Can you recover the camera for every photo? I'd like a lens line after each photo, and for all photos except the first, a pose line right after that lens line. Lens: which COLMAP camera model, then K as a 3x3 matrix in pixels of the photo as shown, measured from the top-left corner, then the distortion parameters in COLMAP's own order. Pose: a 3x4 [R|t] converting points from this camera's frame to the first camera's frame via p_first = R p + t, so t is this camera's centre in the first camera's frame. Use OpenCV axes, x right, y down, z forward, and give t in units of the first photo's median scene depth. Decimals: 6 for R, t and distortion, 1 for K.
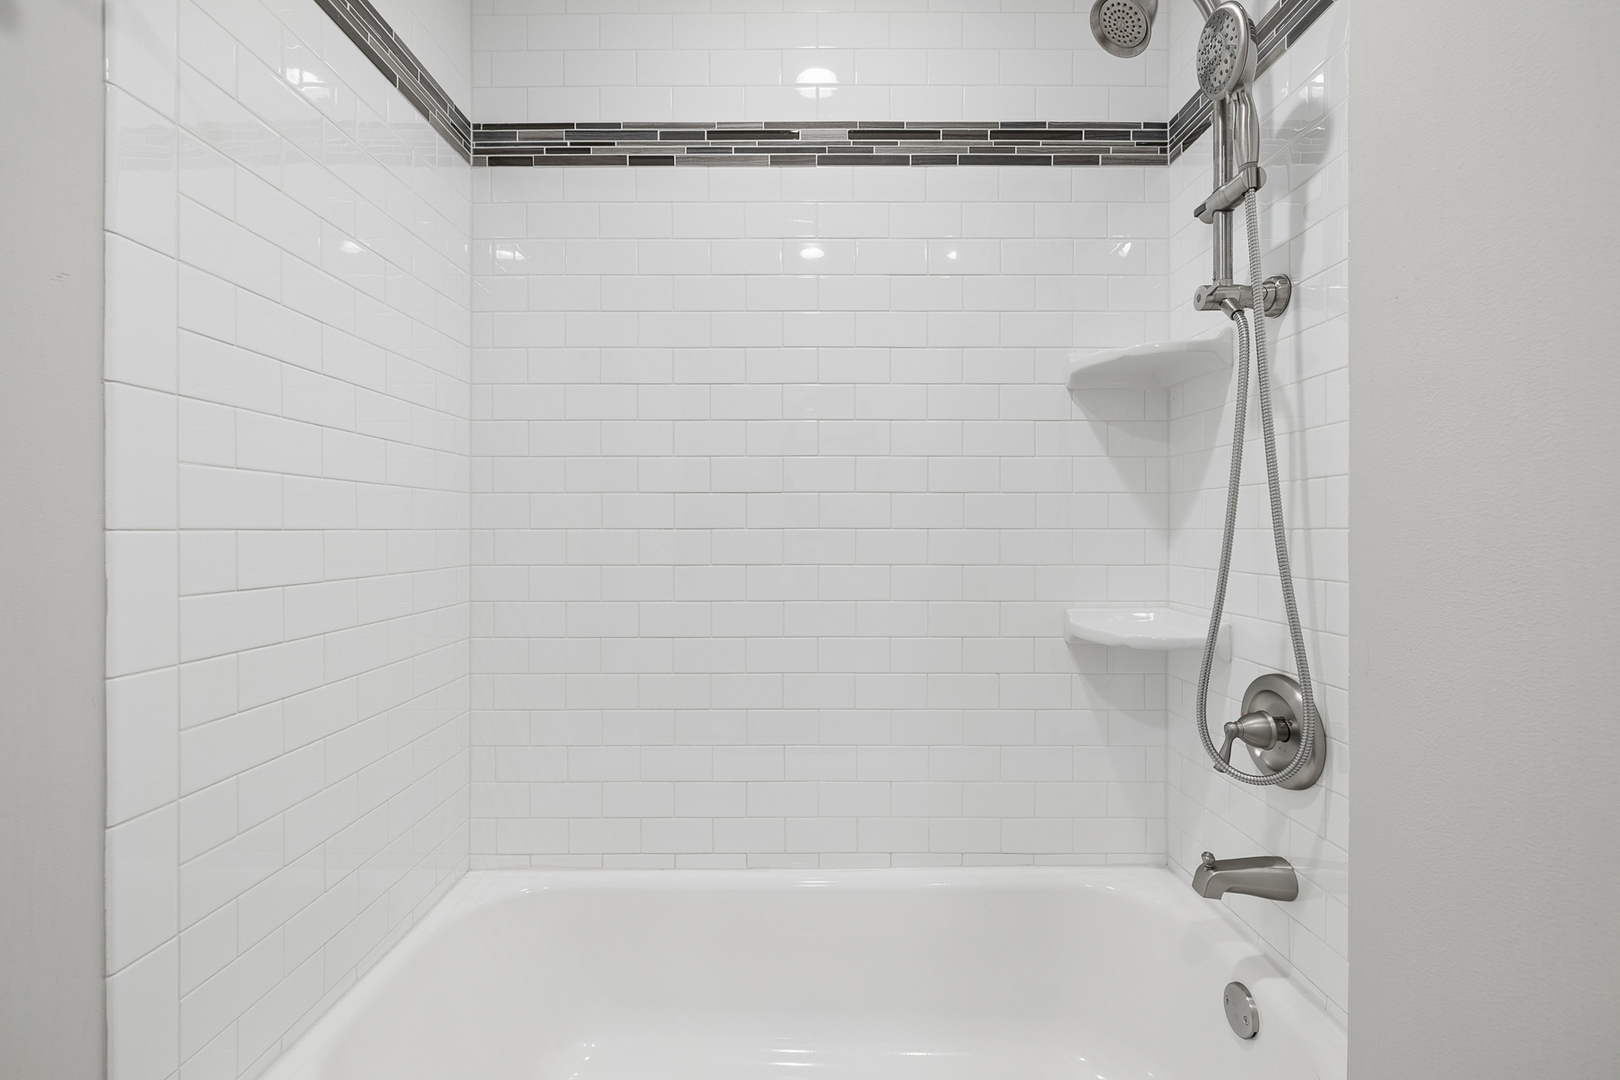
lens RADIAL K [[687.0, 0, 802.5], [0, 687.0, 532.5], [0, 0, 1]] dist [0.001817, -0.001551]
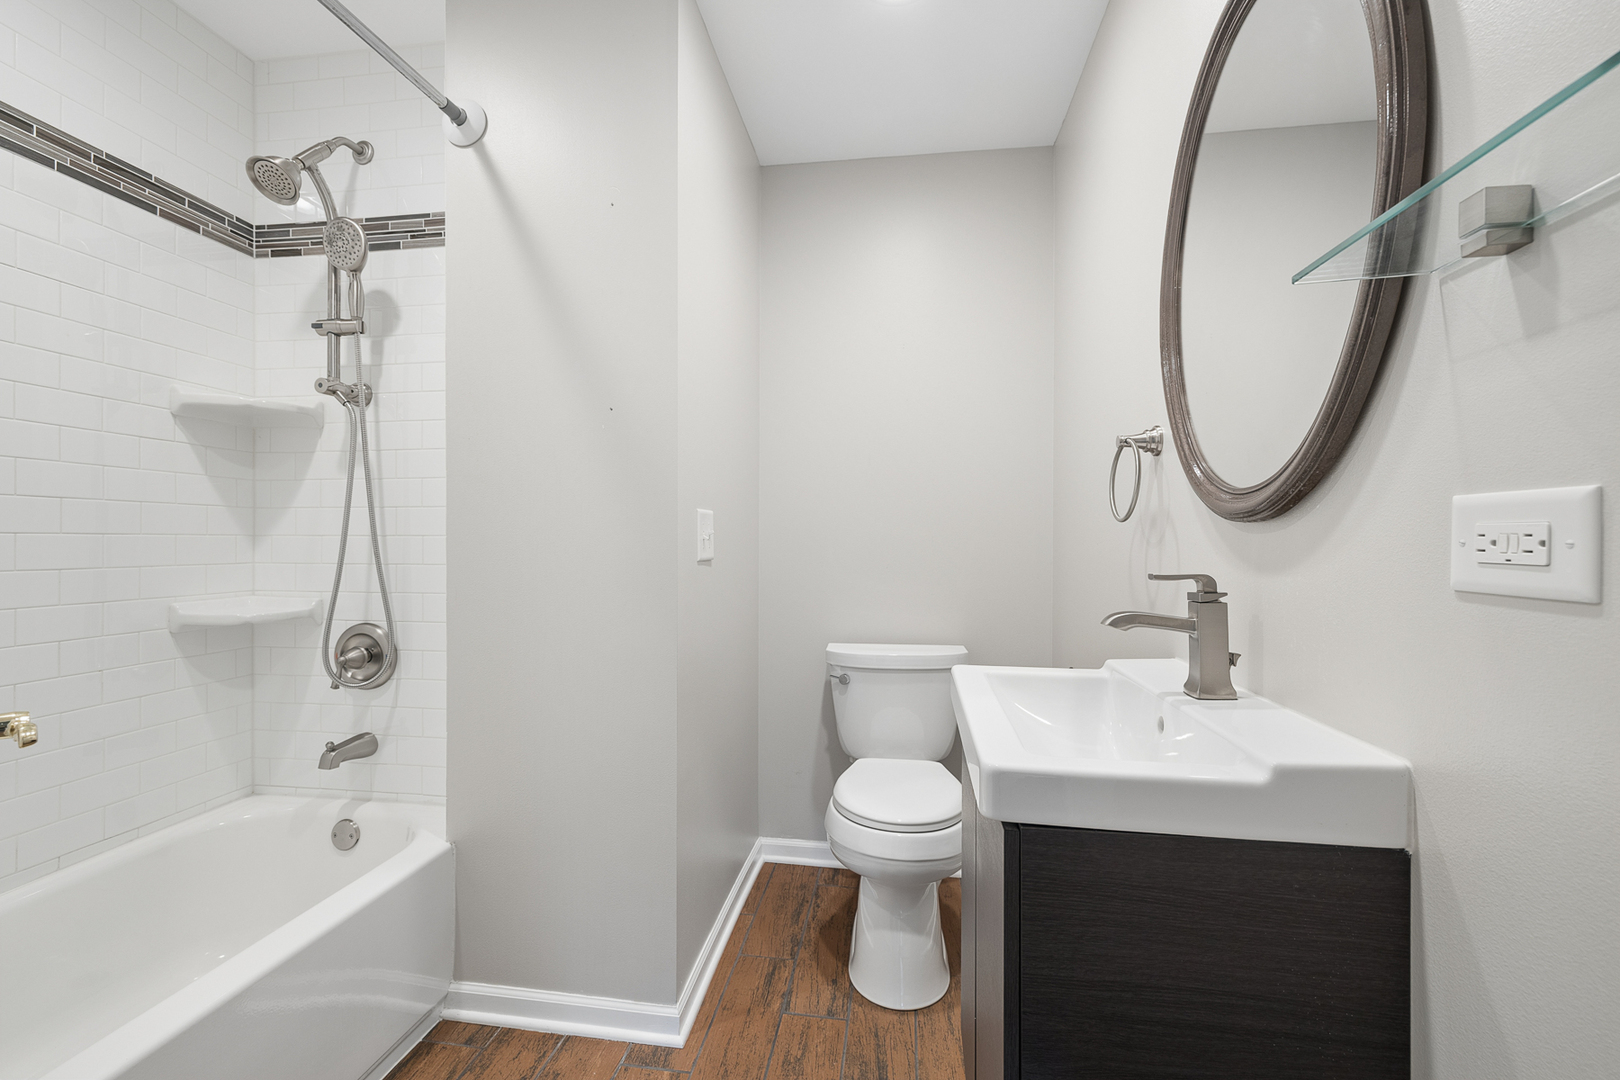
lens RADIAL K [[687.0, 0, 804.9], [0, 687.0, 540.3], [0, 0, 1]] dist [0.001817, -0.001551]
pose [[0.146317, 0.002247, 0.989235, -0.695560], [0.001472, 0.999996, -0.002489, 0.010085], [-0.989237, 0.001820, 0.146313, -0.261587]]
